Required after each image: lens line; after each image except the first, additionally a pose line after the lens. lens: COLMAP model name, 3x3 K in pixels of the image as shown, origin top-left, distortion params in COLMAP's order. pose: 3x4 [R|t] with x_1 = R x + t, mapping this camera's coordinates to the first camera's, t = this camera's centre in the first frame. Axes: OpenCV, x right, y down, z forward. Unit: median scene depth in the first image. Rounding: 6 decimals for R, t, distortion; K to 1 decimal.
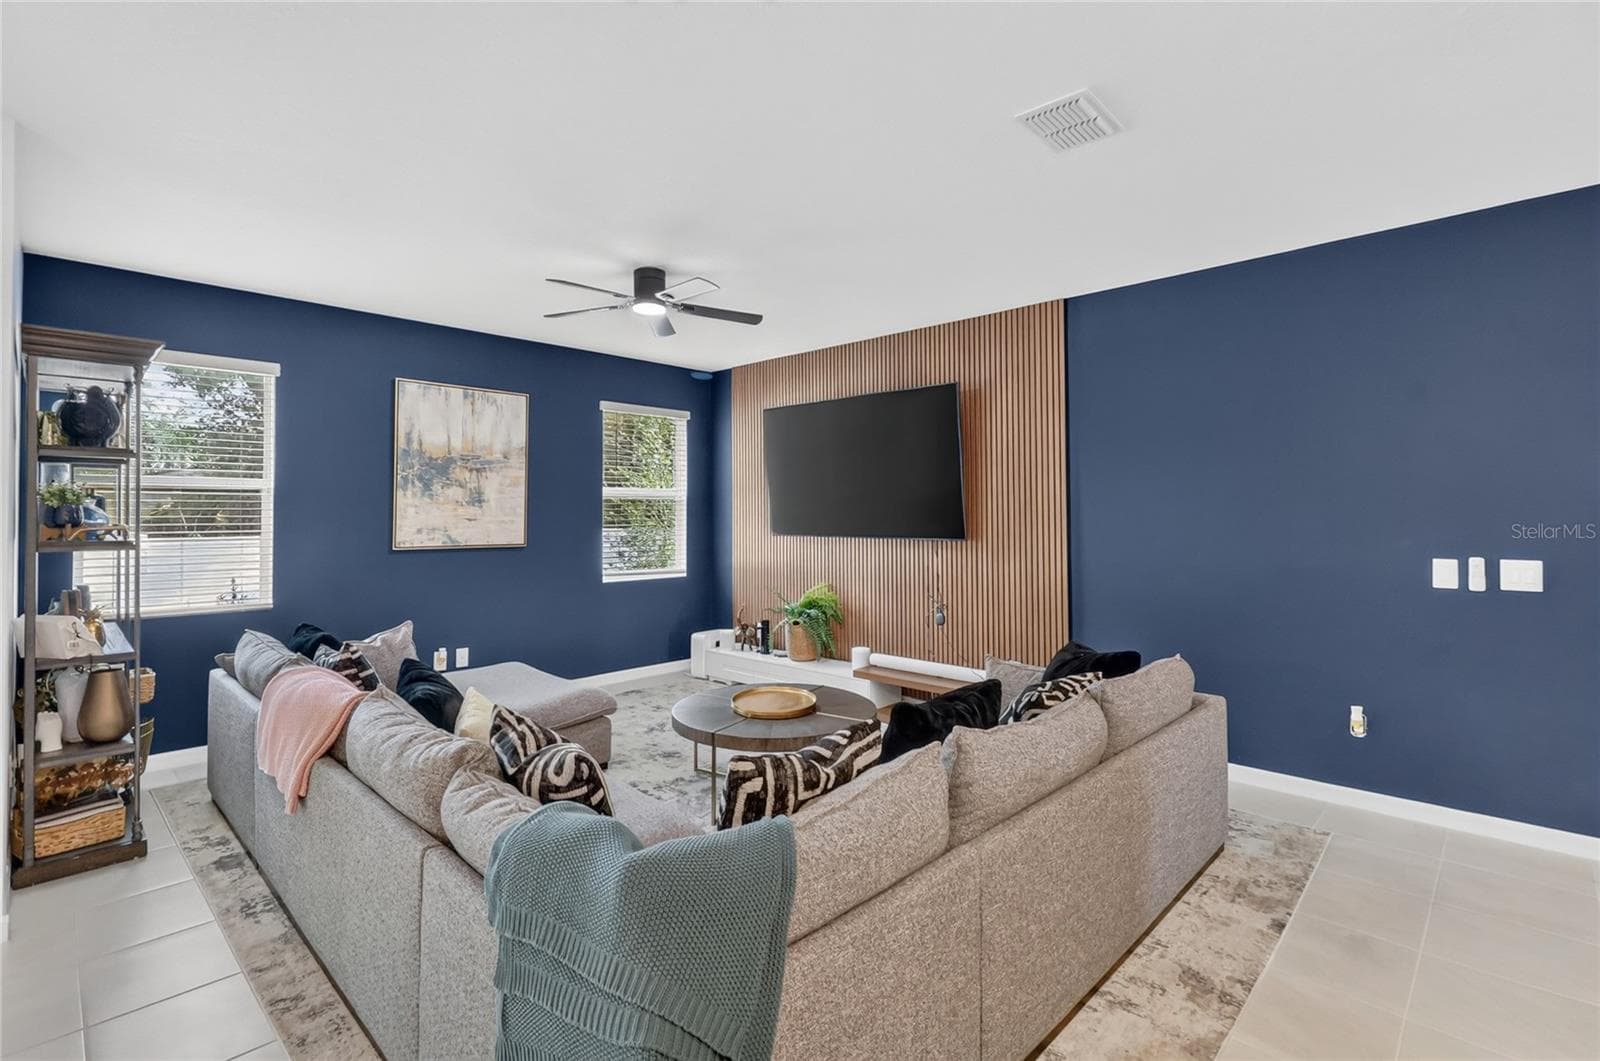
lens RADIAL K [[732.6, 0, 786.2], [0, 732.6, 504.5], [0, 0, 1]] dist [0.003079, 0.000274]
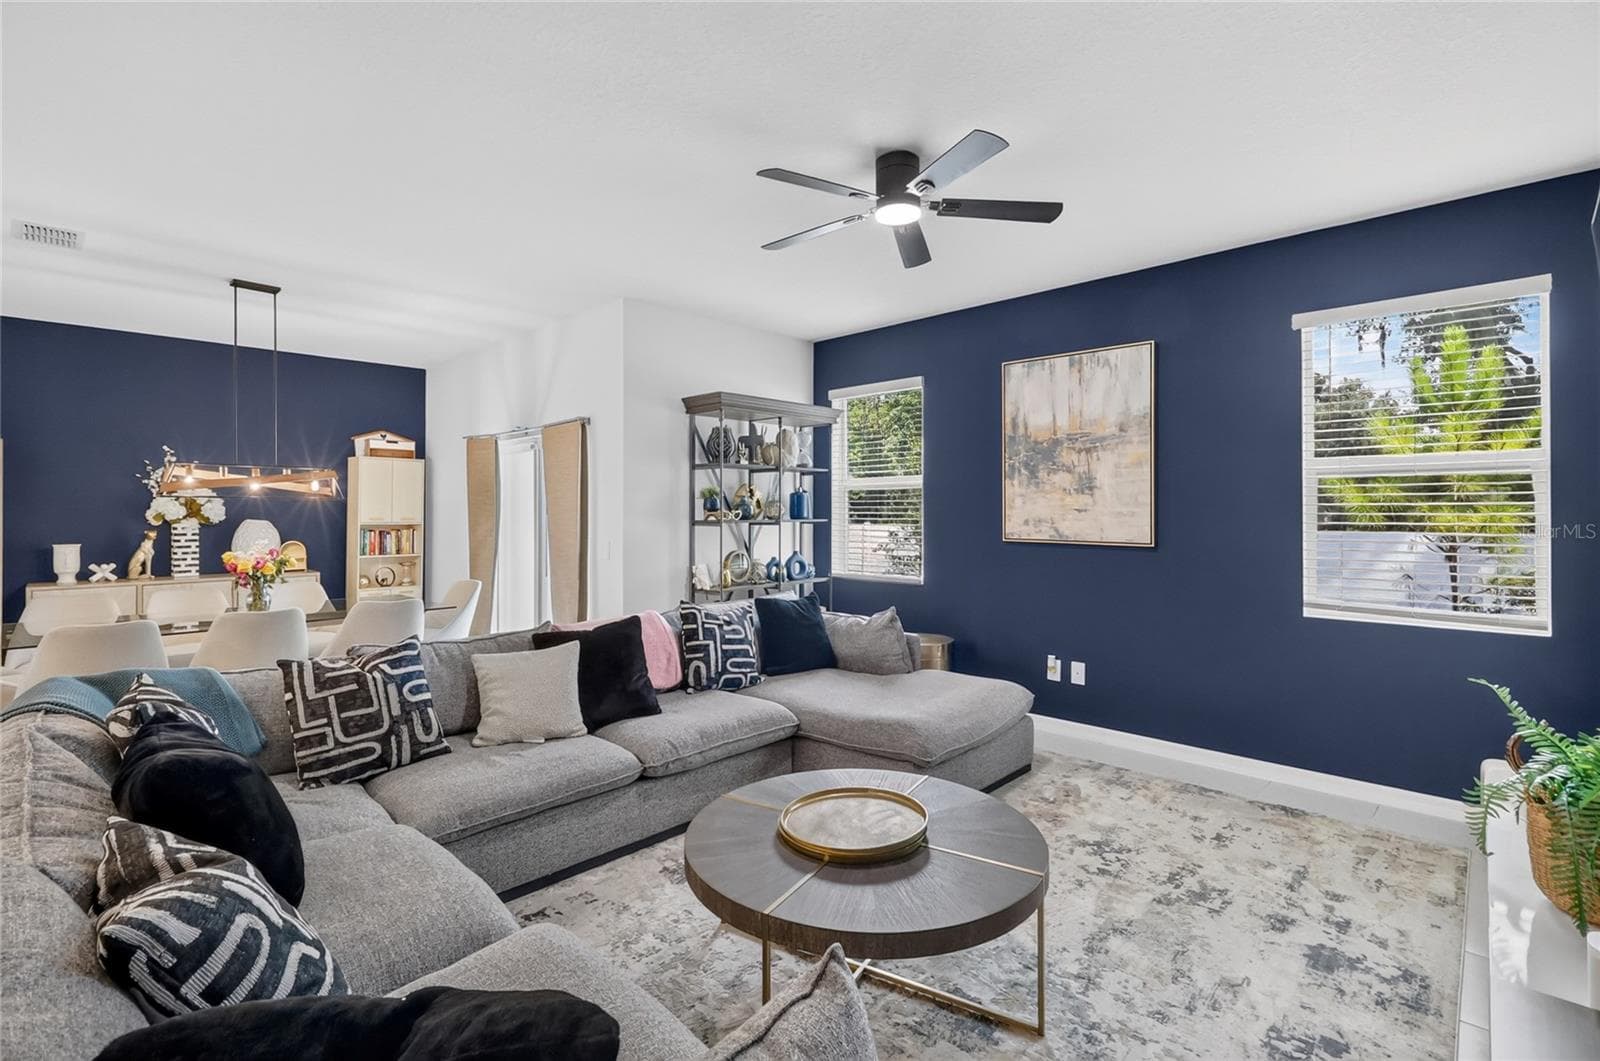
lens RADIAL K [[732.6, 0, 790.6], [0, 732.6, 505.5], [0, 0, 1]] dist [0.003079, 0.000274]
pose [[0.004991, 0.002076, -0.999985, 0.408102], [0.020325, 0.999791, 0.002177, 0.006545], [0.999781, -0.020335, 0.004948, 0.673644]]
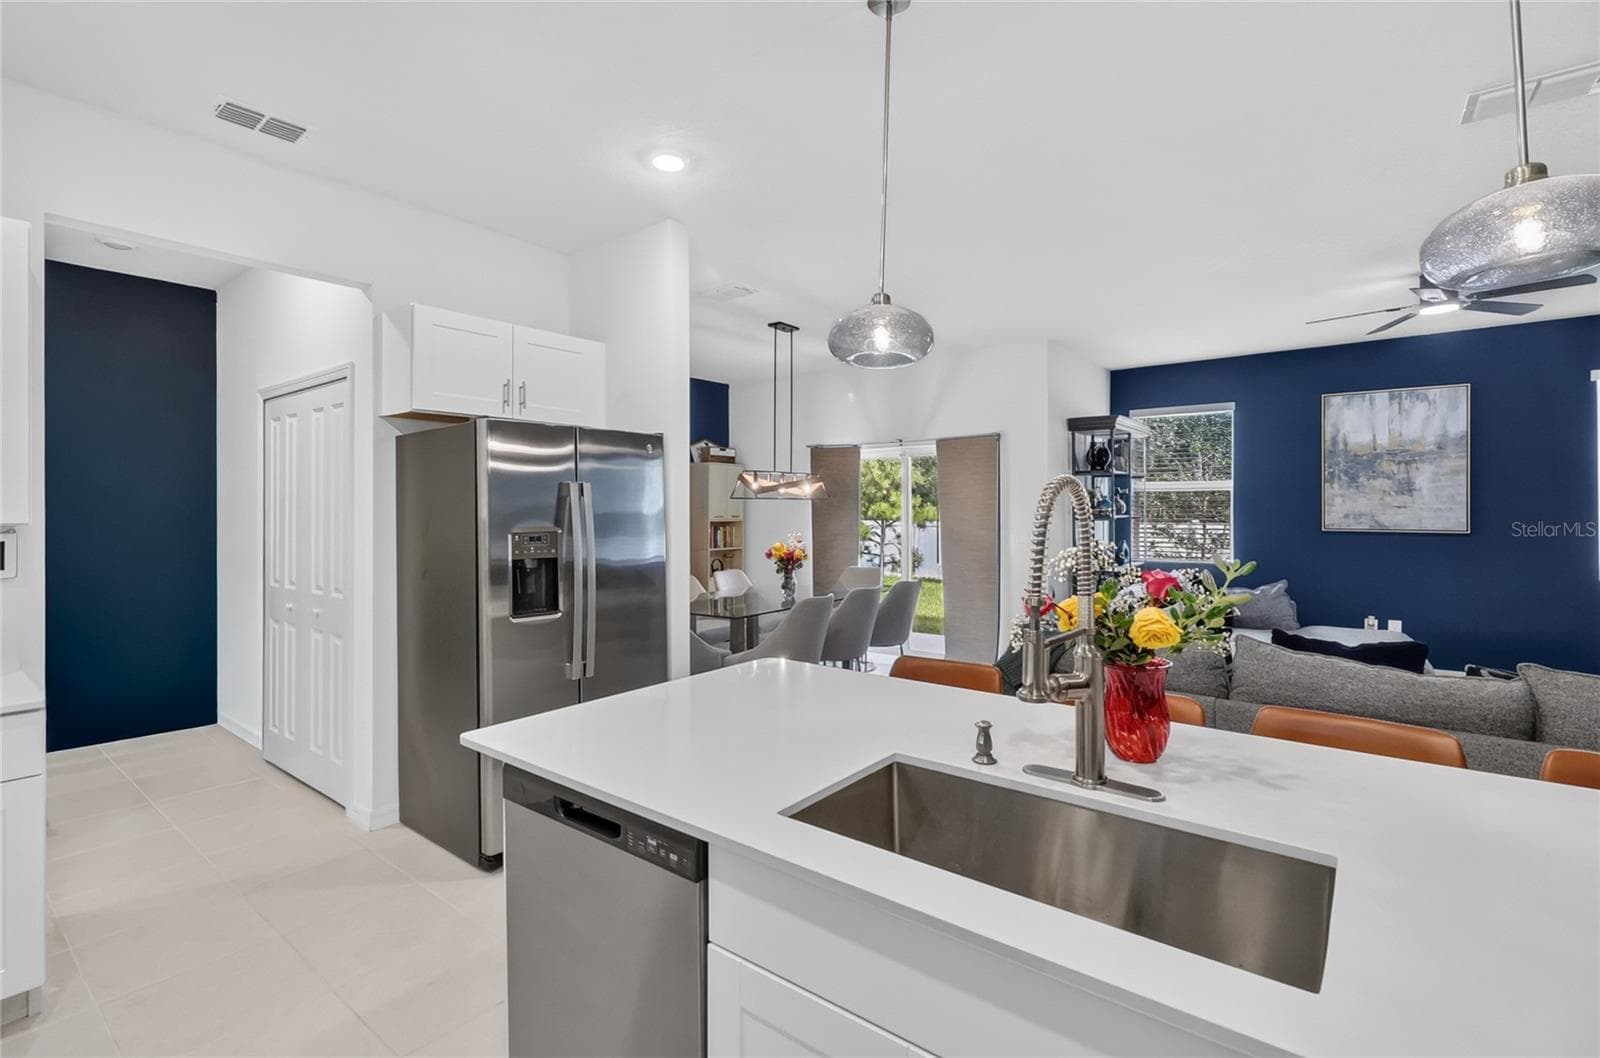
lens RADIAL K [[739.1, 0, 791.8], [0, 739.1, 502.3], [0, 0, 1]] dist [-0.000117, -0.000658]
pose [[0.105675, -0.001831, -0.994399, 0.602230], [0.021844, 0.999761, 0.000481, -0.007506], [0.994161, -0.021773, 0.105689, -0.044349]]
